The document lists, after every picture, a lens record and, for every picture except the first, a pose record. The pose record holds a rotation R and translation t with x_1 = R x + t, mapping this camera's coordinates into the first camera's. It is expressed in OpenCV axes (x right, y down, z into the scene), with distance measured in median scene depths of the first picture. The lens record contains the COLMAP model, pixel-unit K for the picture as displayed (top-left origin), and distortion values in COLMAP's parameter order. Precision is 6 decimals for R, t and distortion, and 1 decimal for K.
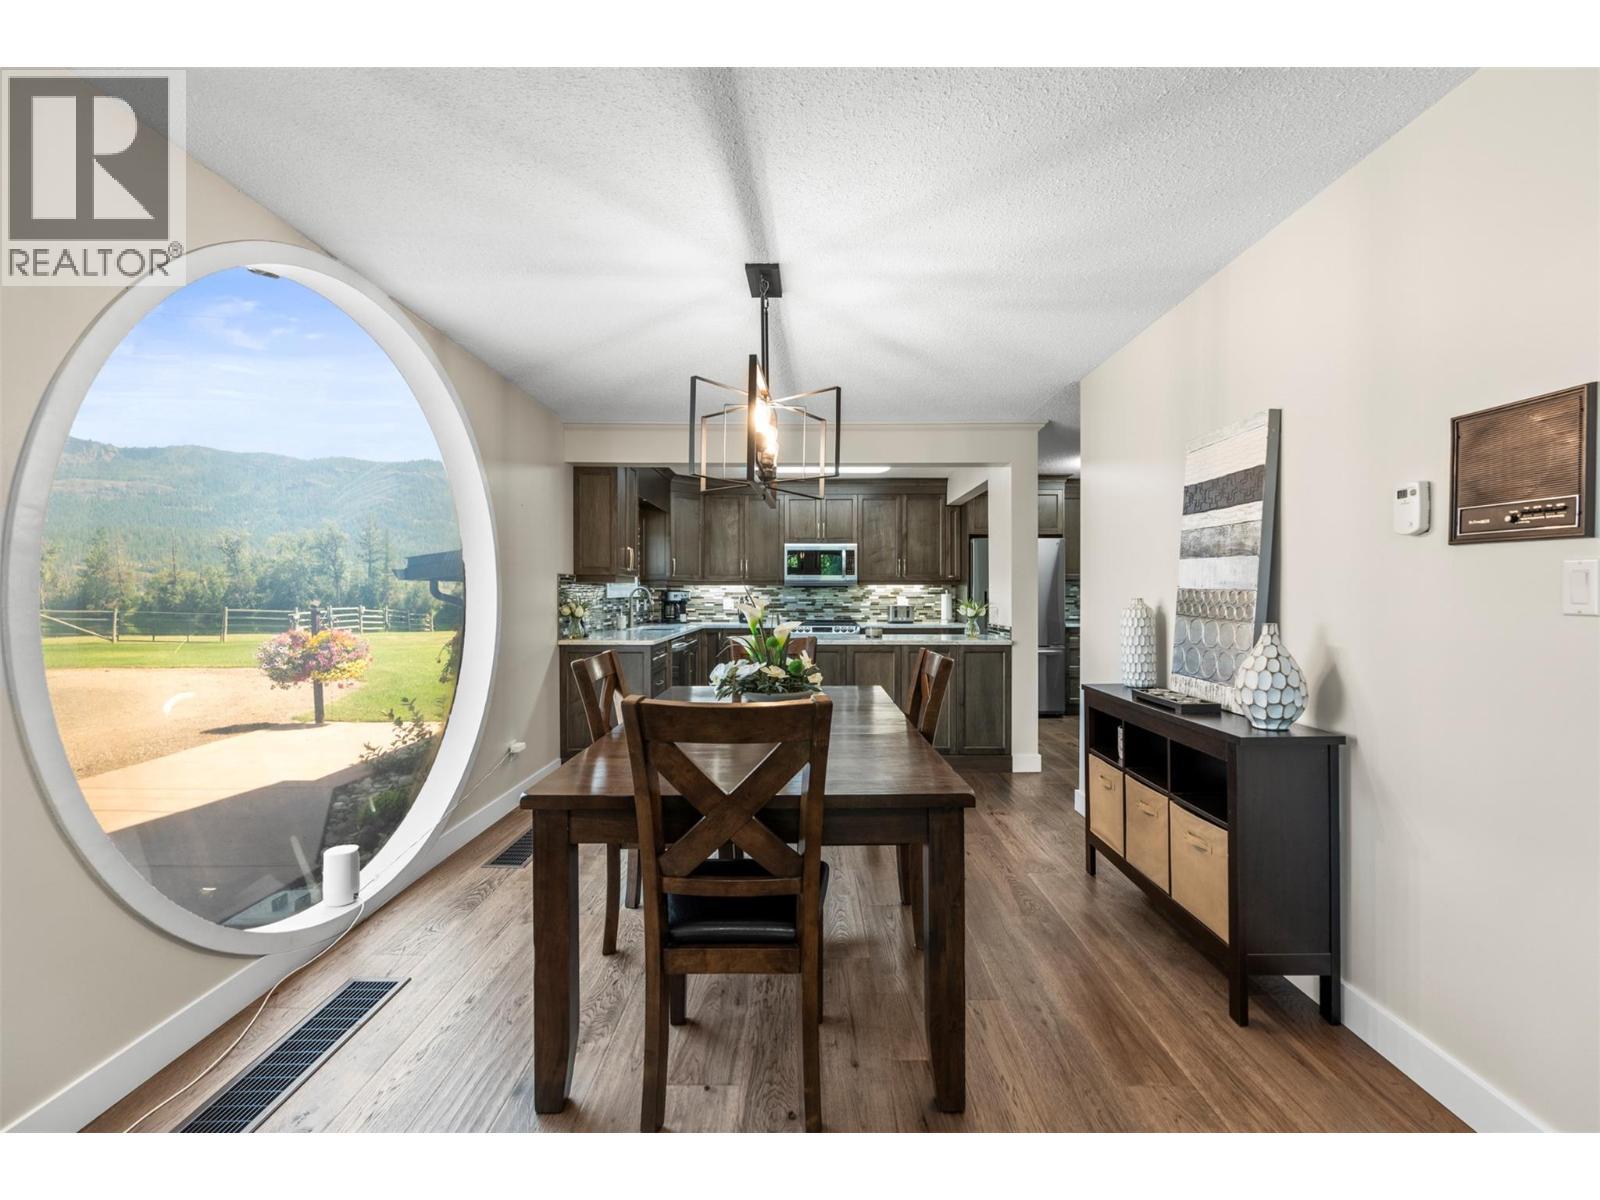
lens RADIAL K [[731.8, 0, 796.4], [0, 731.8, 588.9], [0, 0, 1]] dist [-0.002509, -0.000356]
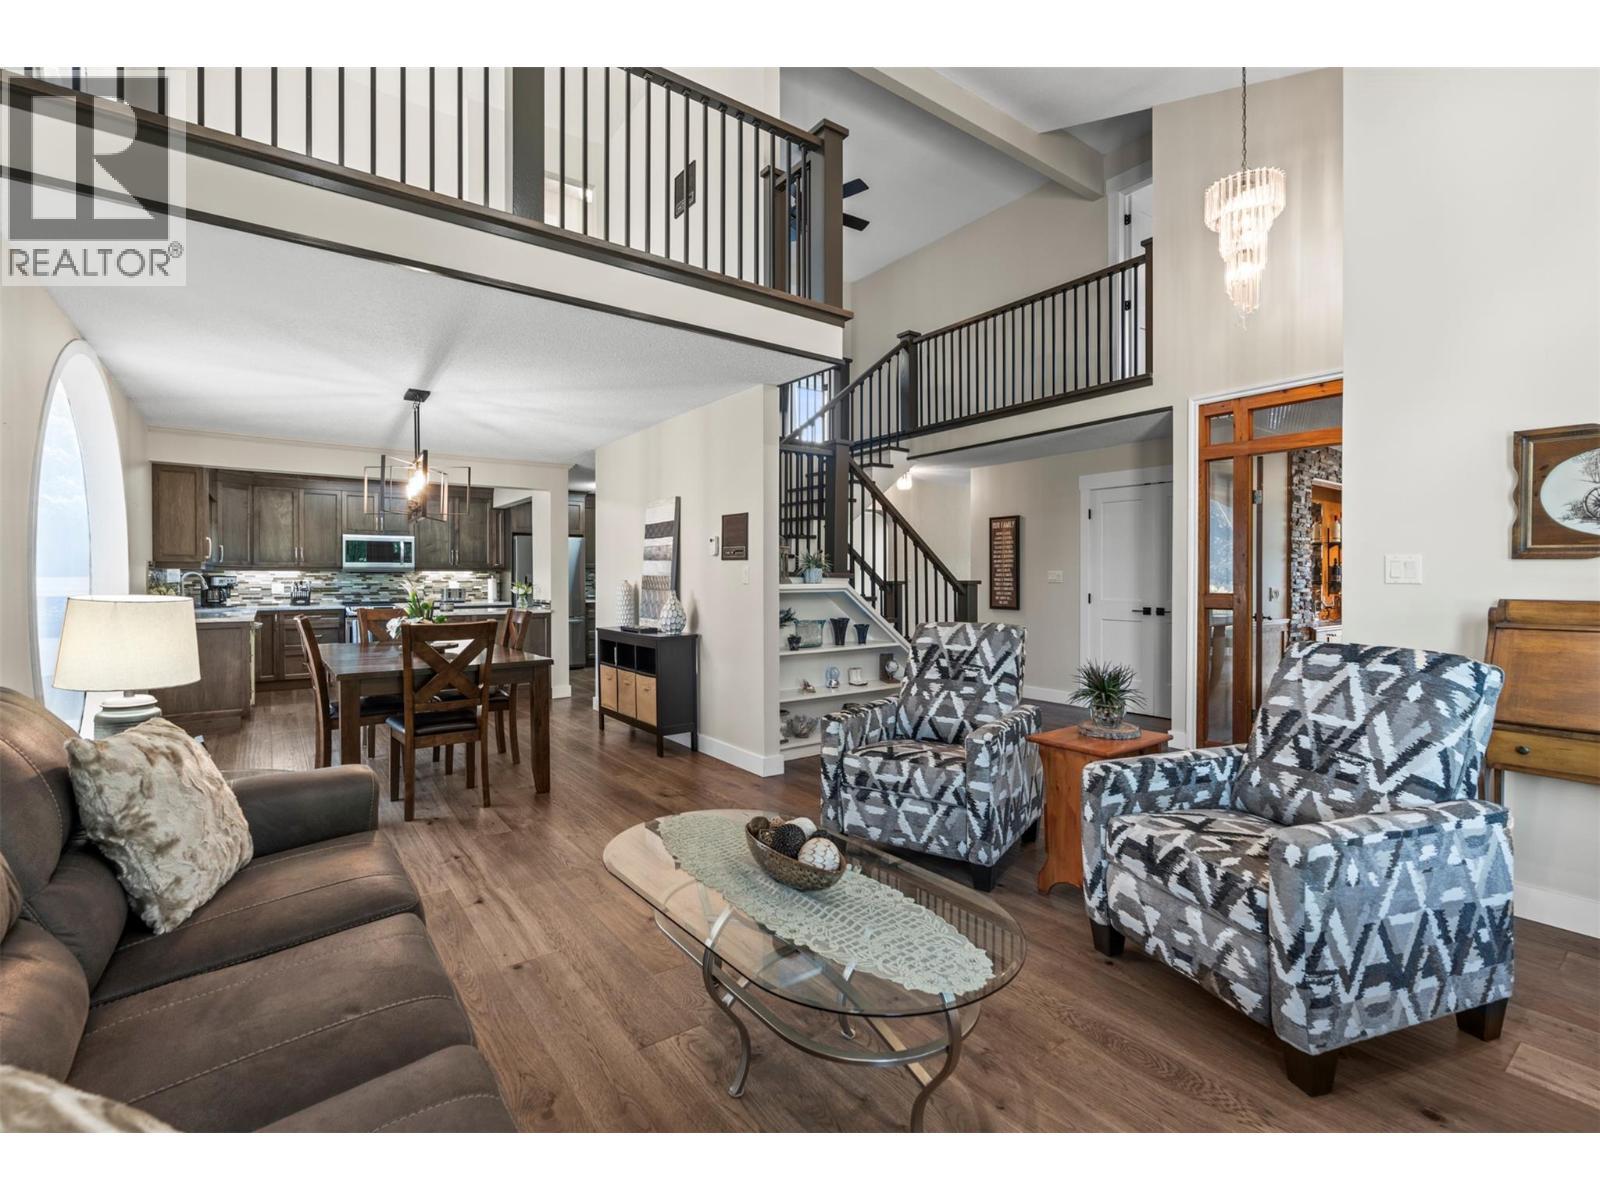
lens RADIAL K [[731.8, 0, 796.4], [0, 731.8, 588.9], [0, 0, 1]] dist [-0.002509, -0.000356]
pose [[0.804212, -0.009744, 0.594262, -0.124593], [-0.002199, 0.999810, 0.019371, -0.001040], [-0.594338, -0.016885, 0.804038, -0.325092]]
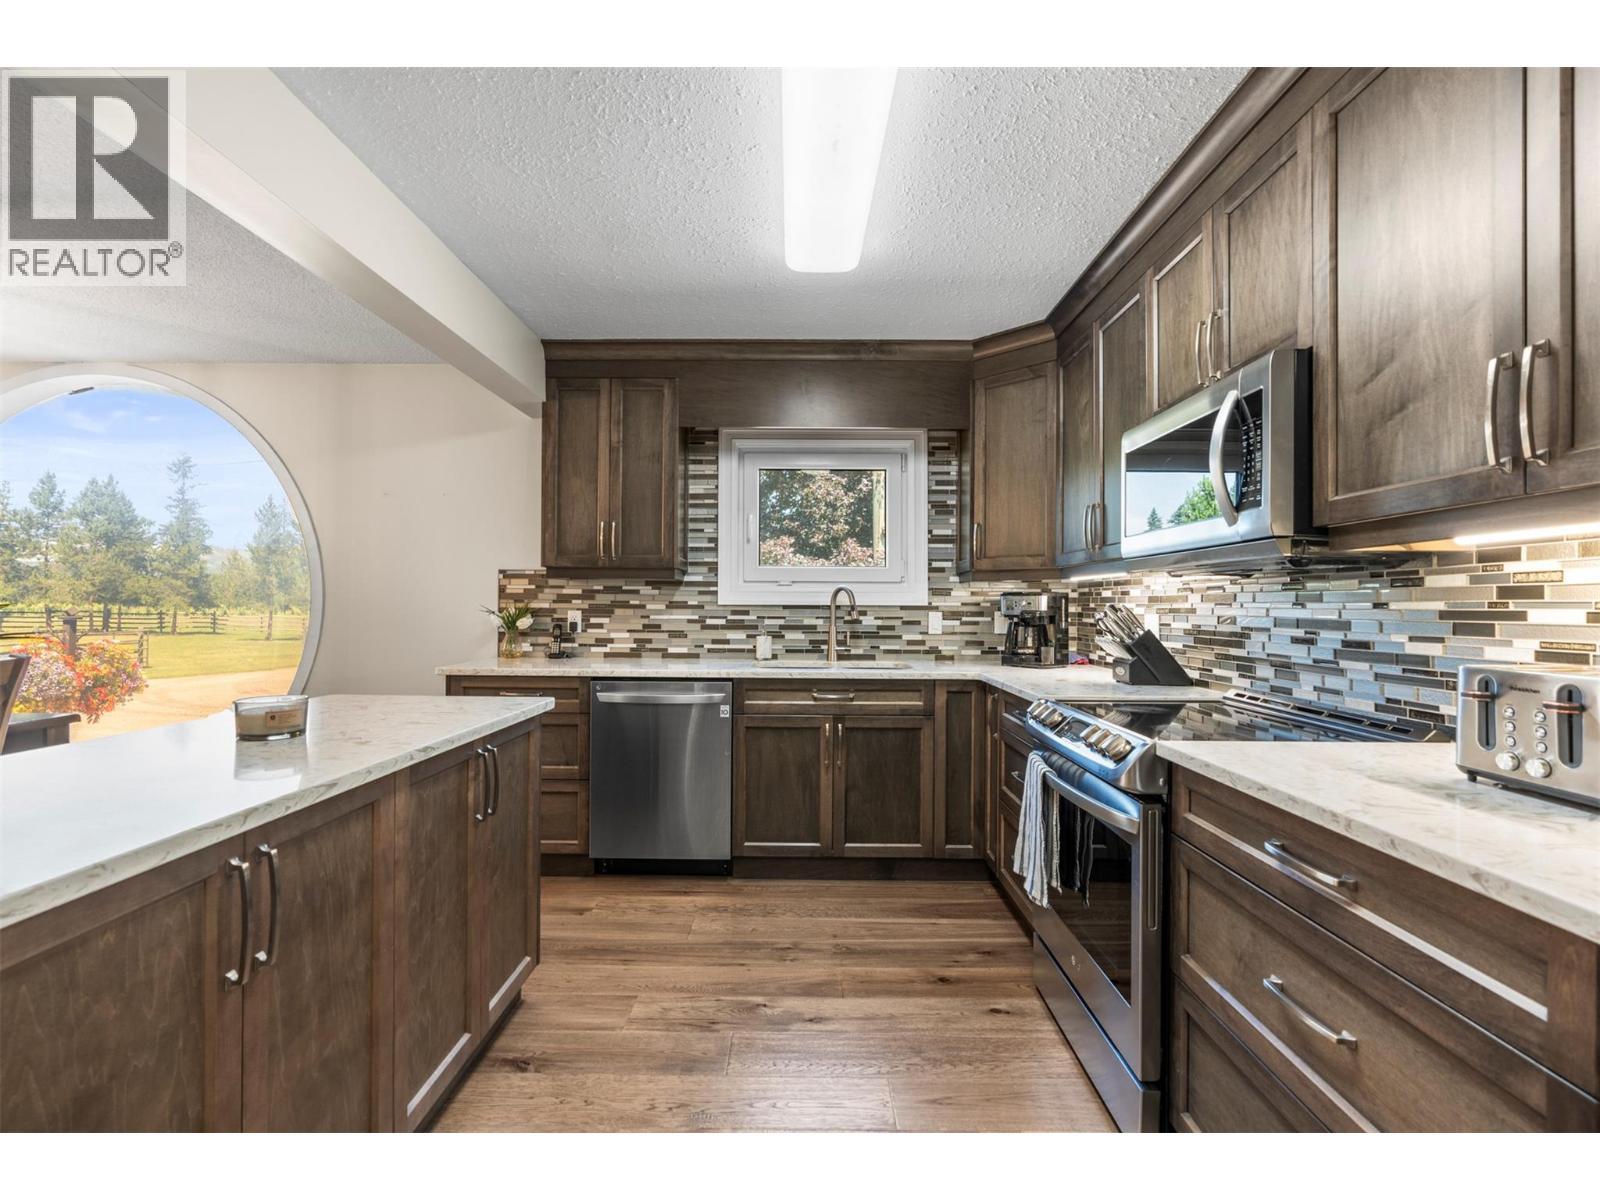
lens RADIAL K [[731.8, 0, 796.4], [0, 731.8, 588.9], [0, 0, 1]] dist [-0.002509, -0.000356]
pose [[-0.004223, -0.020817, -0.999774, 0.292573], [-0.004432, 0.999774, -0.020799, 0.010002], [0.999981, 0.004343, -0.004314, 0.870117]]
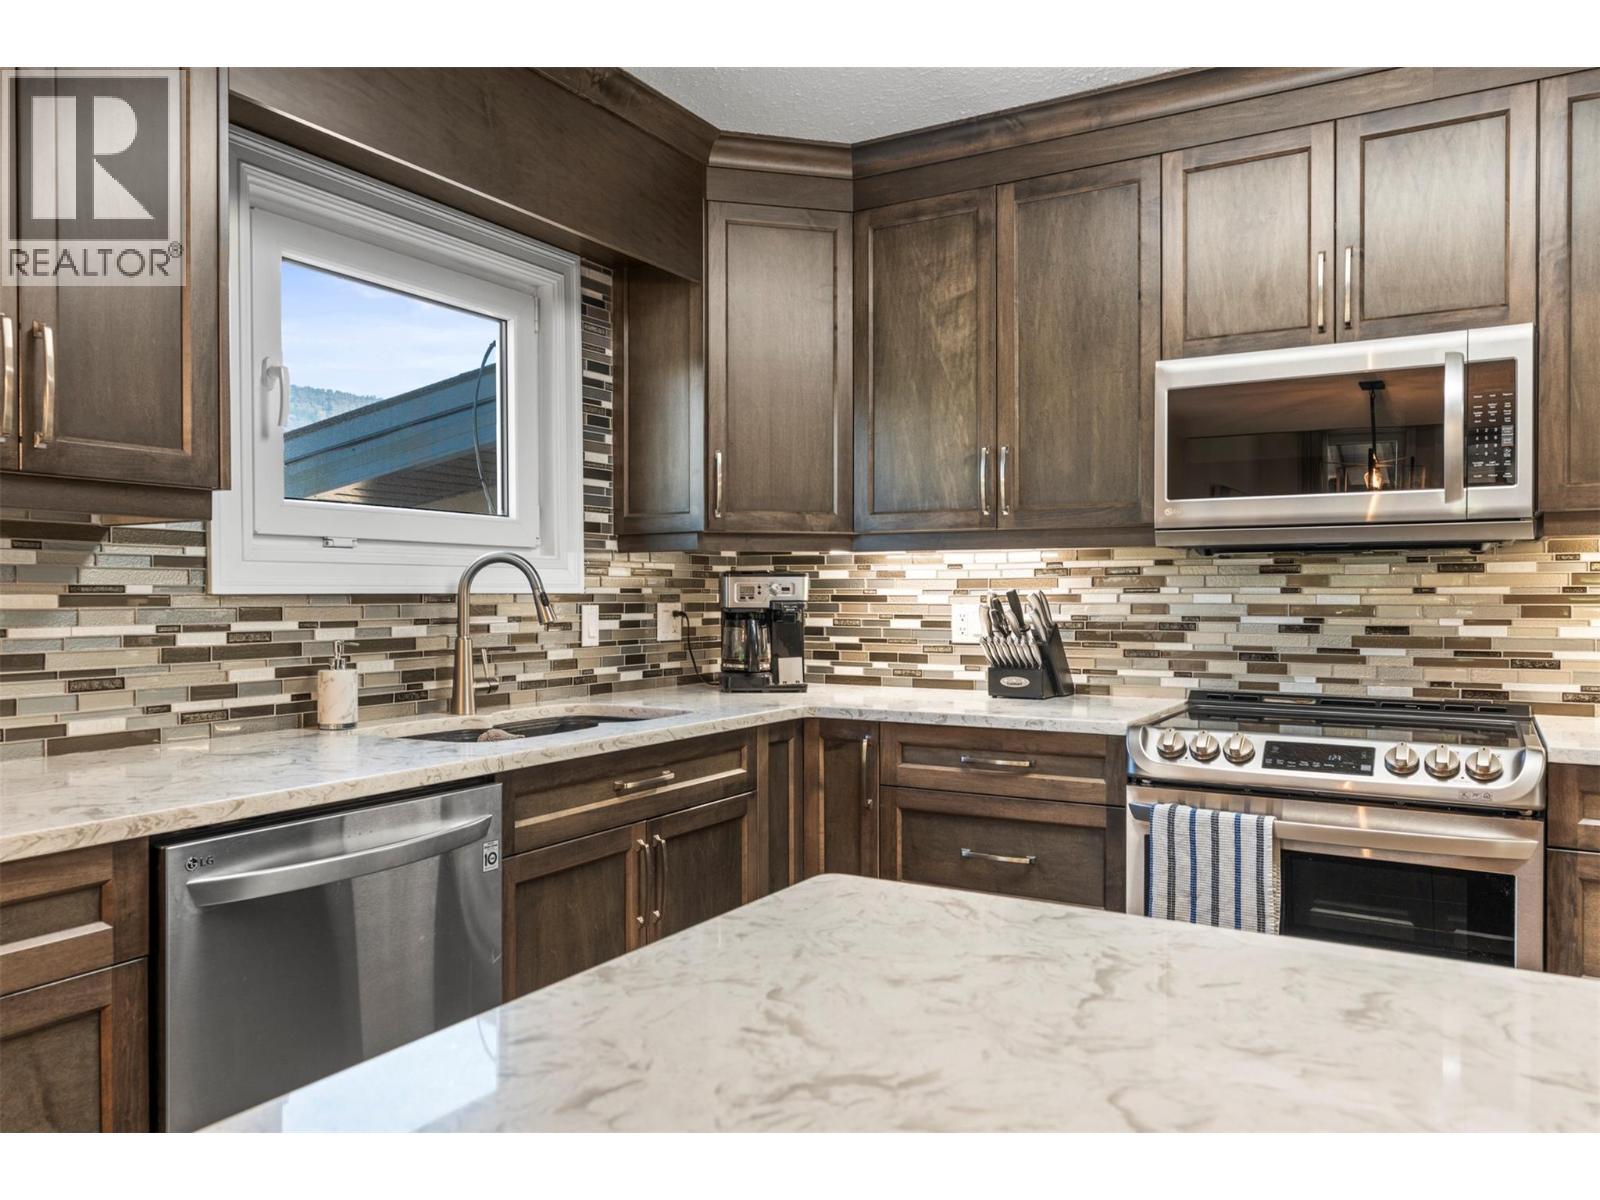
lens RADIAL K [[1153.2, 0, 774.1], [0, 1153.2, 601.9], [0, 0, 1]] dist [-0.001097, 0.000130]
pose [[0.861571, 0.004203, -0.507620, 0.065089], [0.000319, 0.999961, 0.008821, 0.010011], [0.507638, -0.007761, 0.861536, 0.630102]]
